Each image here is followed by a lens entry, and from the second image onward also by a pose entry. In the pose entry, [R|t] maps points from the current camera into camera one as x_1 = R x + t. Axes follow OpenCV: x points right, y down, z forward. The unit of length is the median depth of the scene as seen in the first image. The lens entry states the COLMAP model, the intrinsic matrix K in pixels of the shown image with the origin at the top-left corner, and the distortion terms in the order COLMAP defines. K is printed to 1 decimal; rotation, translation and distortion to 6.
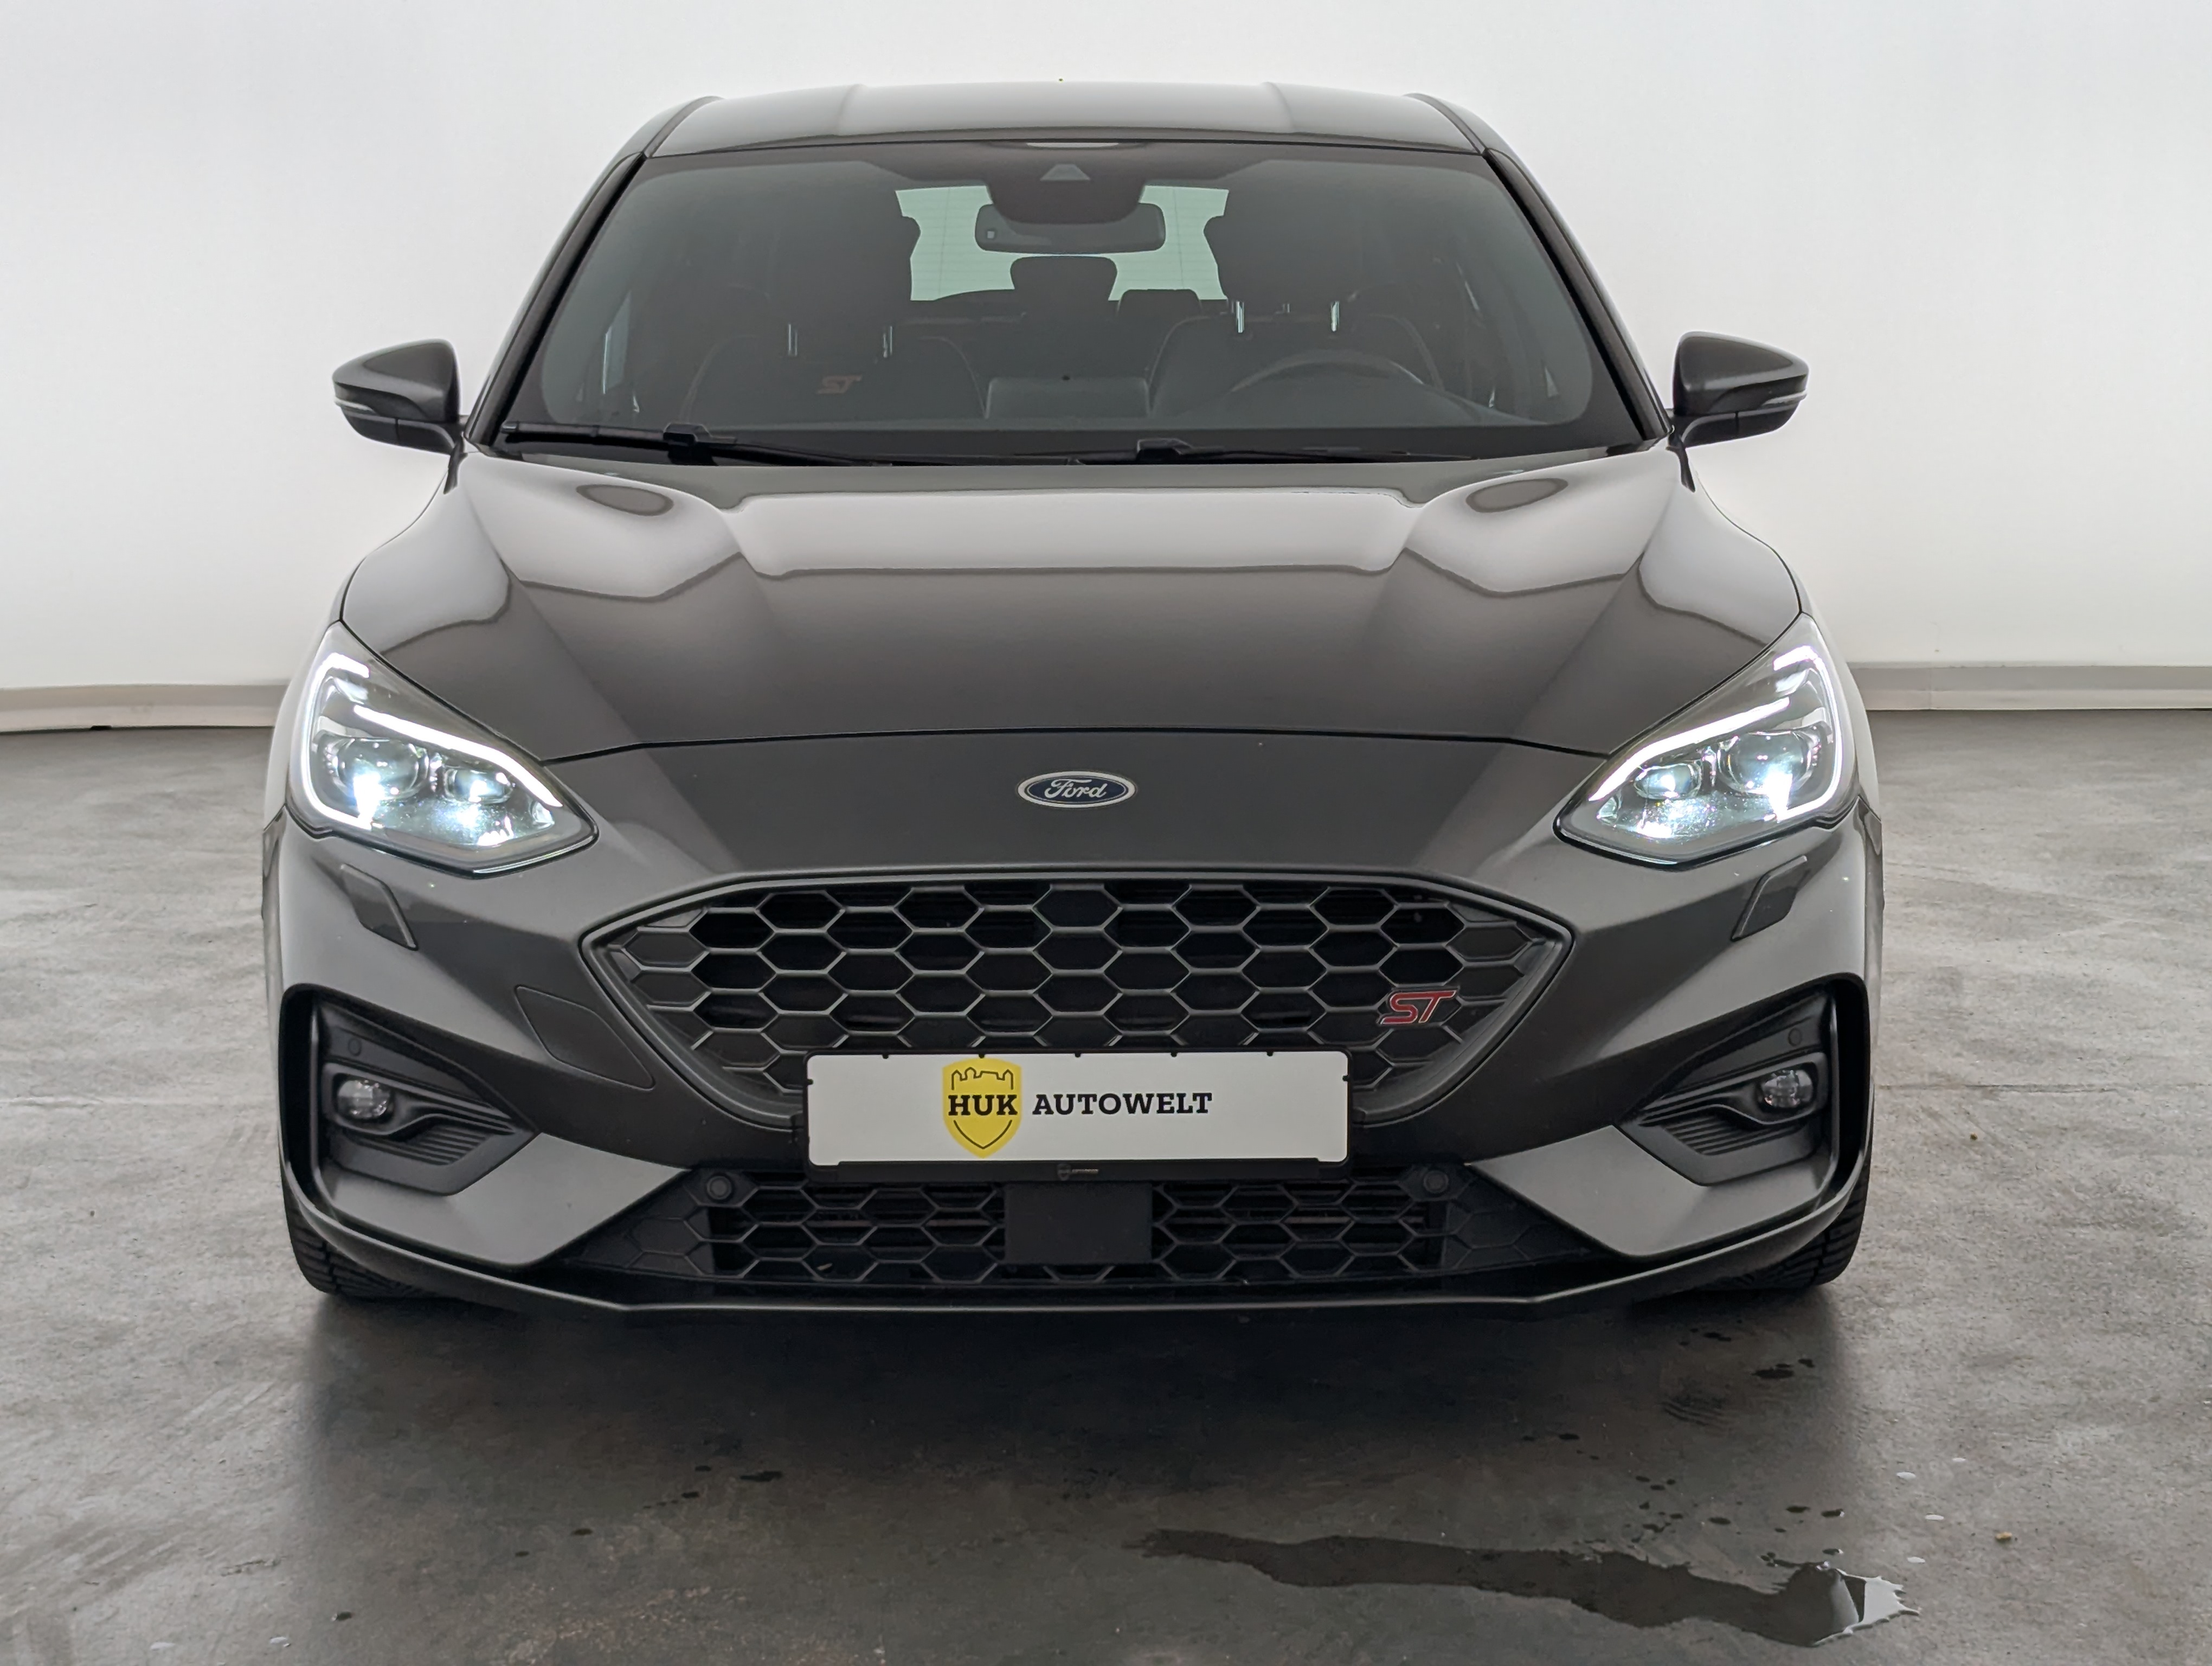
lens RADIAL K [[4007.0, 0, 1104.1], [0, 4007.0, 839.6], [0, 0, 1]] dist [0.237633, -1.020676]
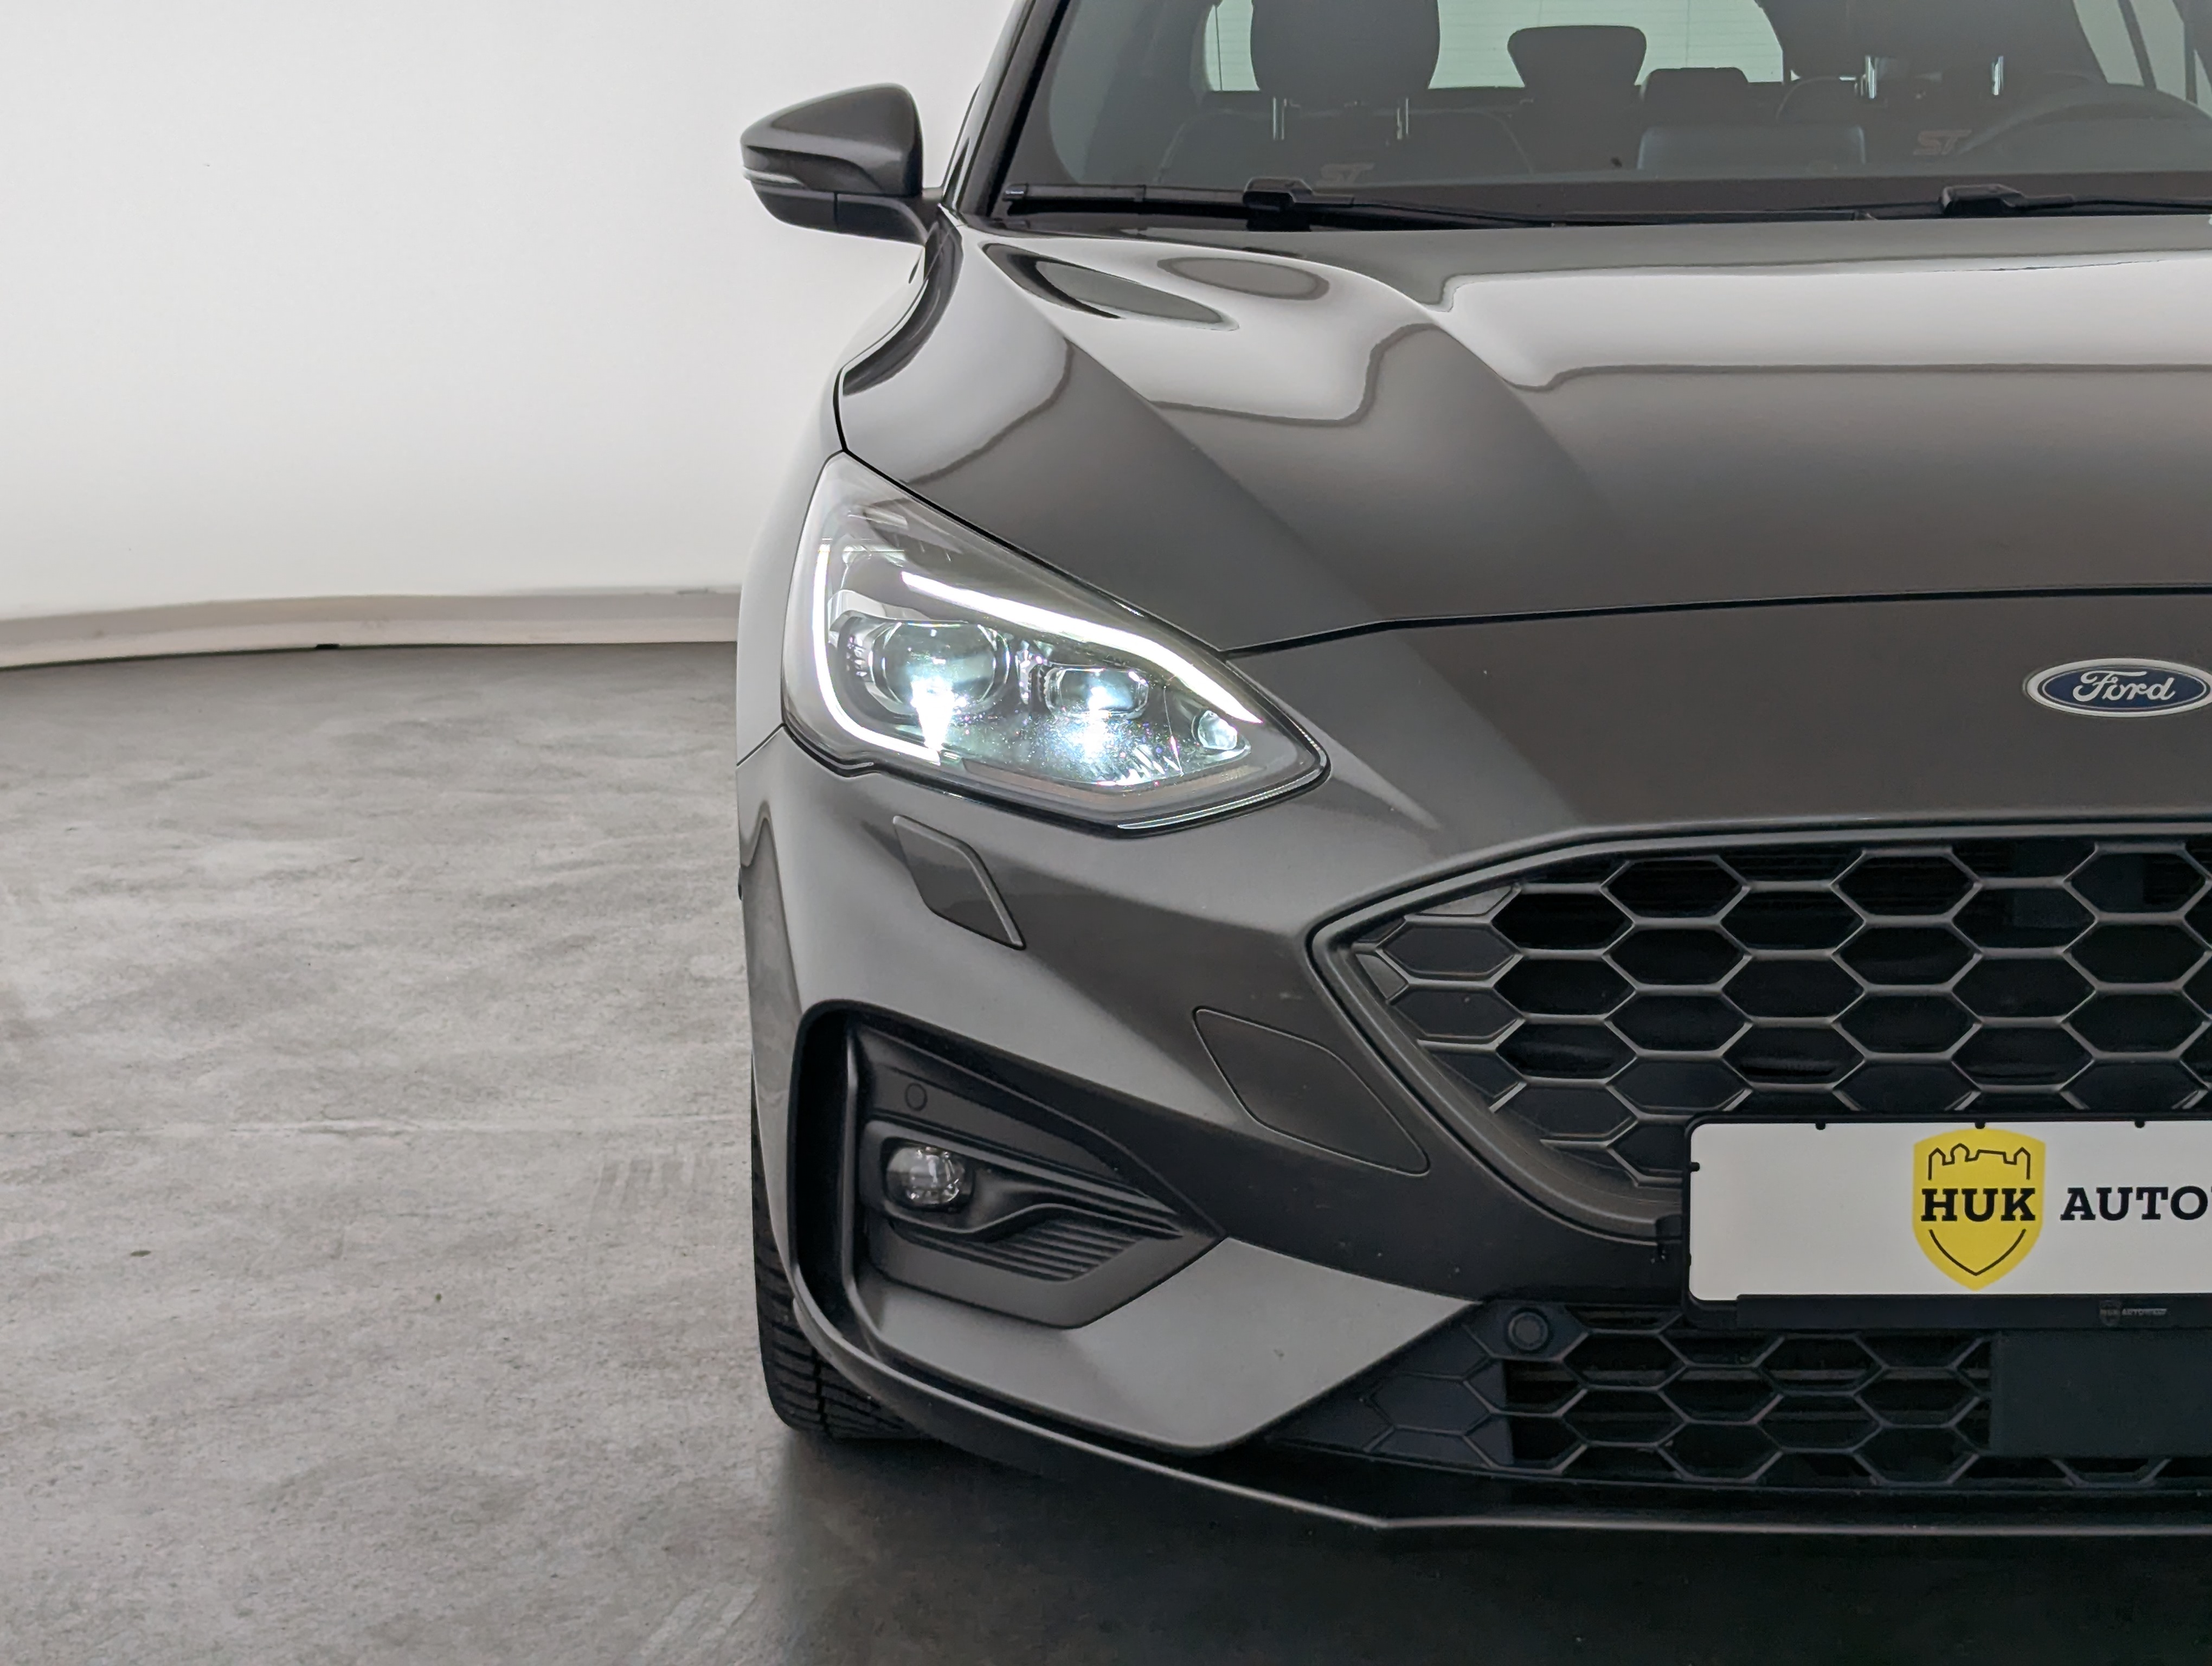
lens RADIAL K [[4007.0, 0, 1104.1], [0, 4007.0, 839.6], [0, 0, 1]] dist [0.237633, -1.020676]
pose [[0.999534, -0.005648, -0.030009, -0.142483], [0.006157, 0.999838, 0.016920, -0.000751], [0.029908, -0.017097, 0.999406, 0.374342]]
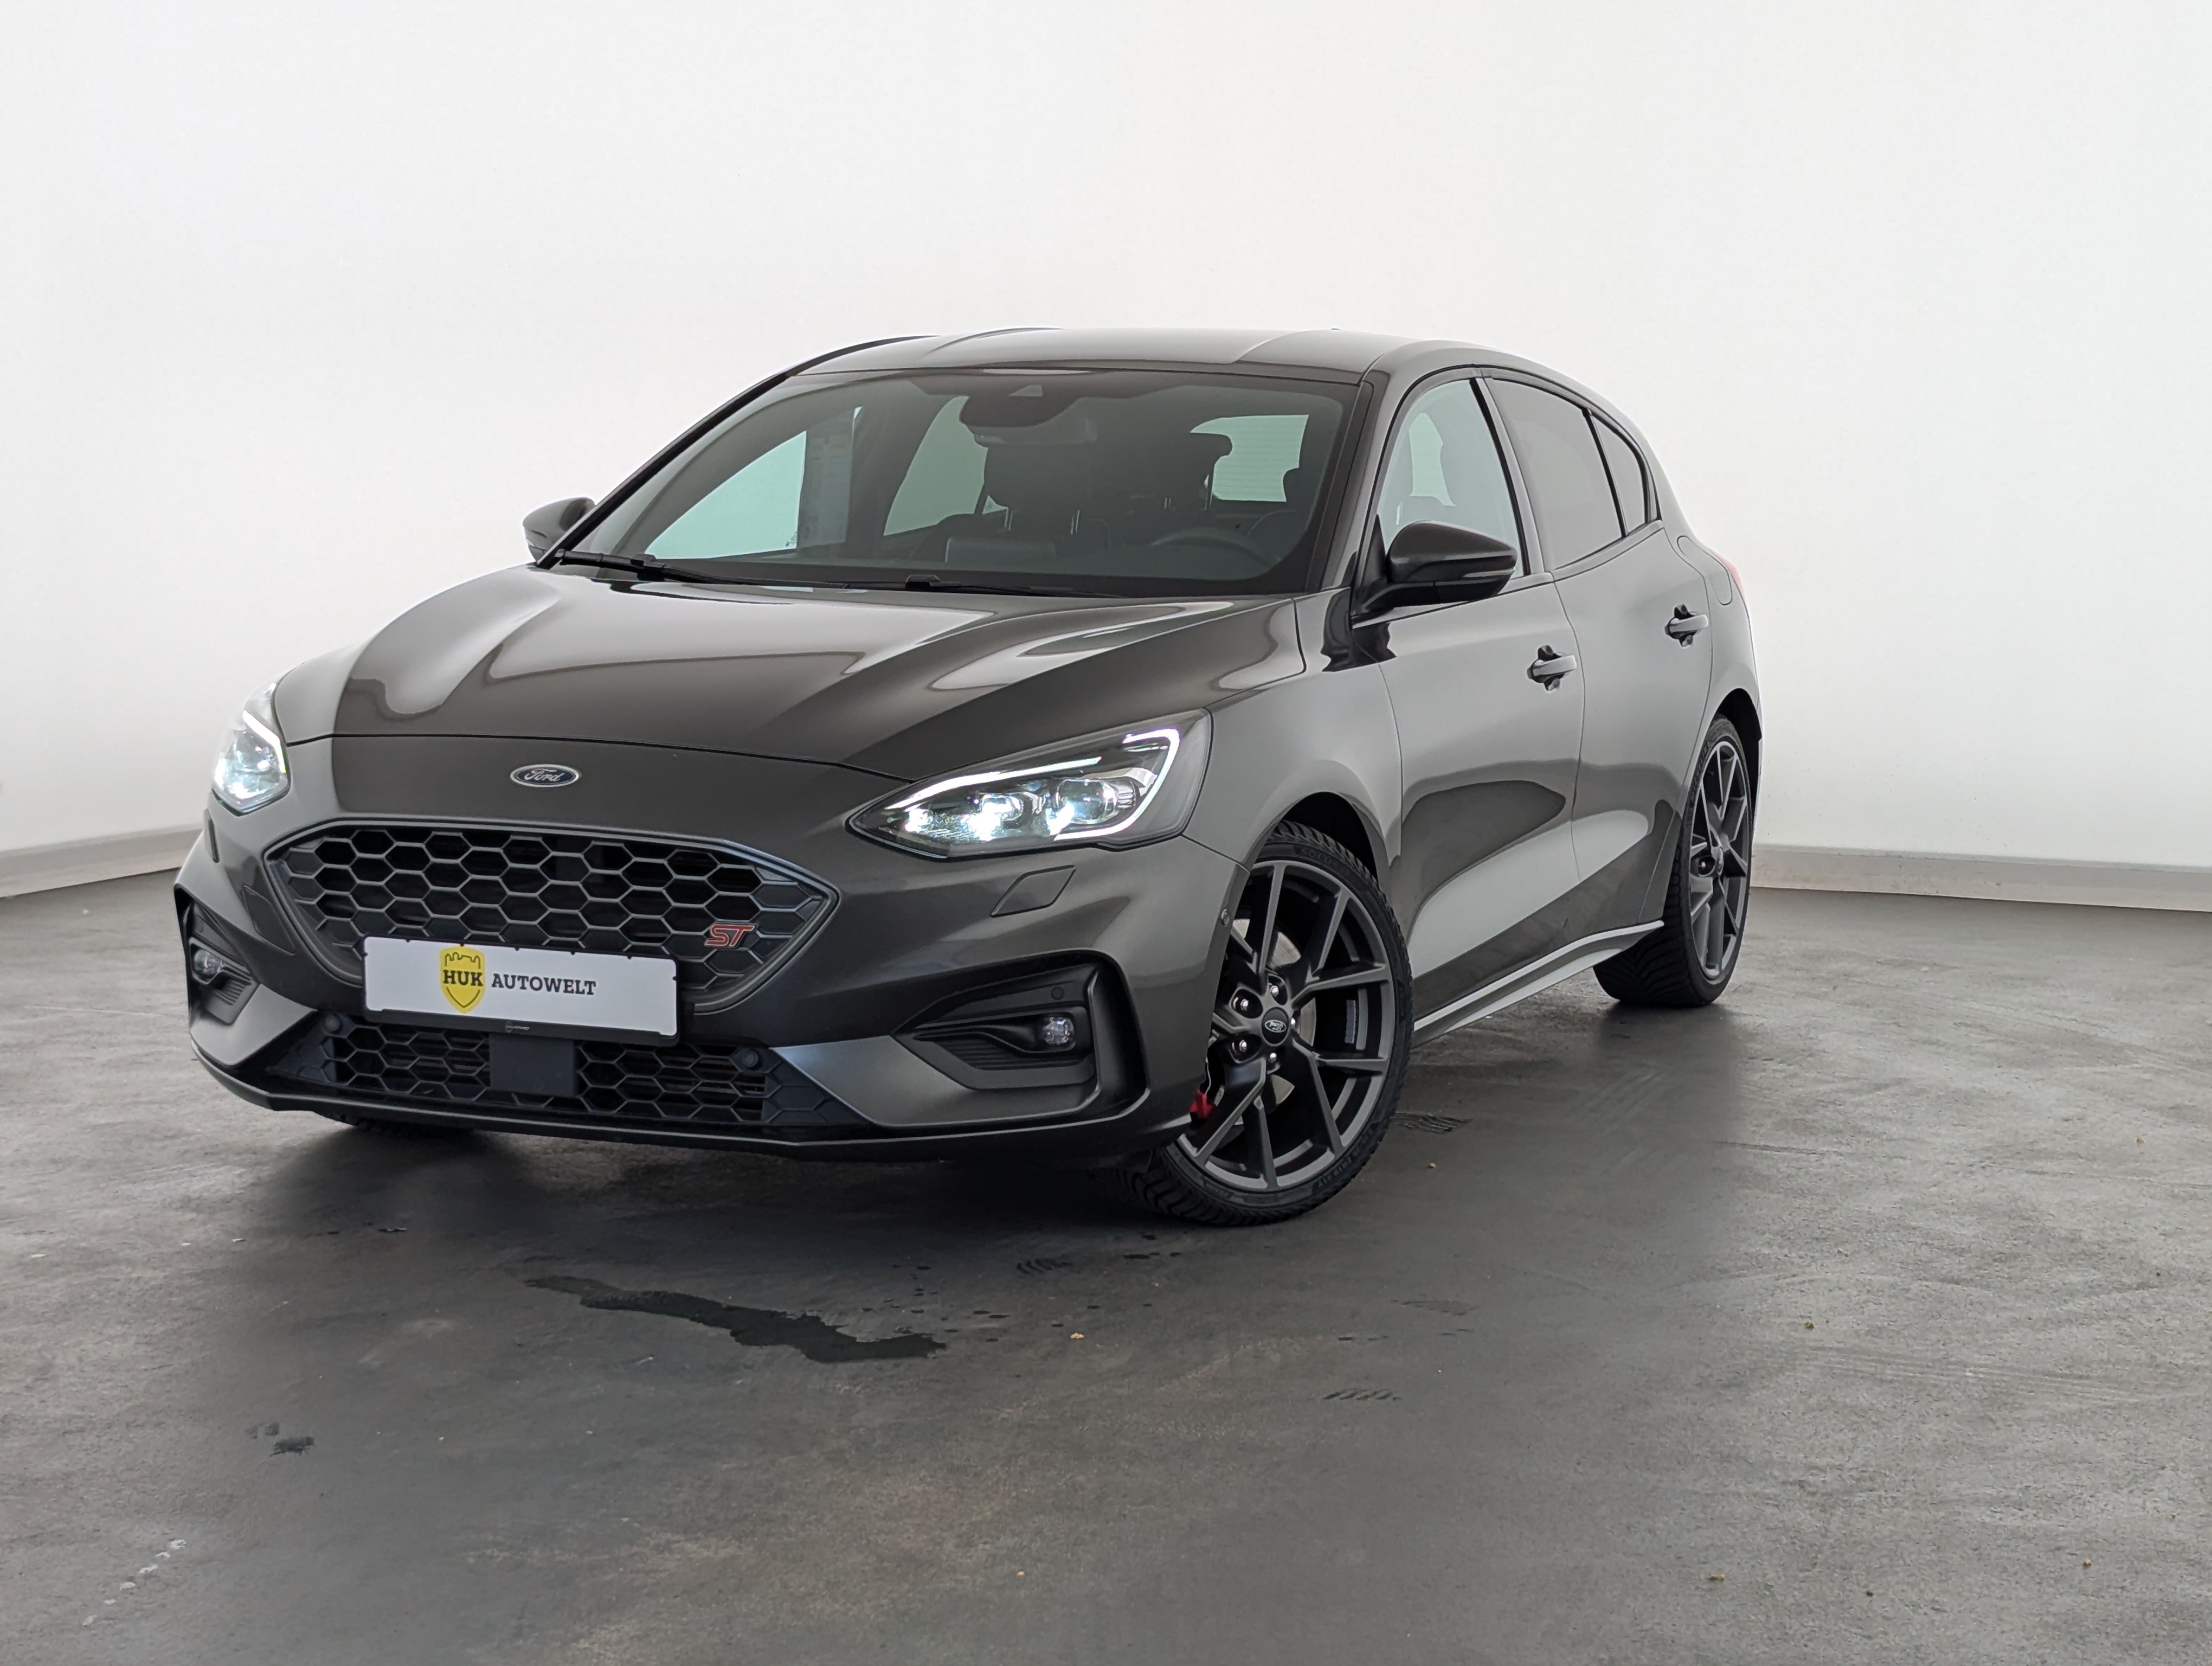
lens RADIAL K [[4007.0, 0, 1104.1], [0, 4007.0, 839.6], [0, 0, 1]] dist [0.237633, -1.020676]
pose [[0.913317, 0.062588, -0.402412, 0.786982], [-0.088874, 0.994935, -0.046965, 0.063107], [0.397434, 0.078658, 0.914253, -0.293410]]
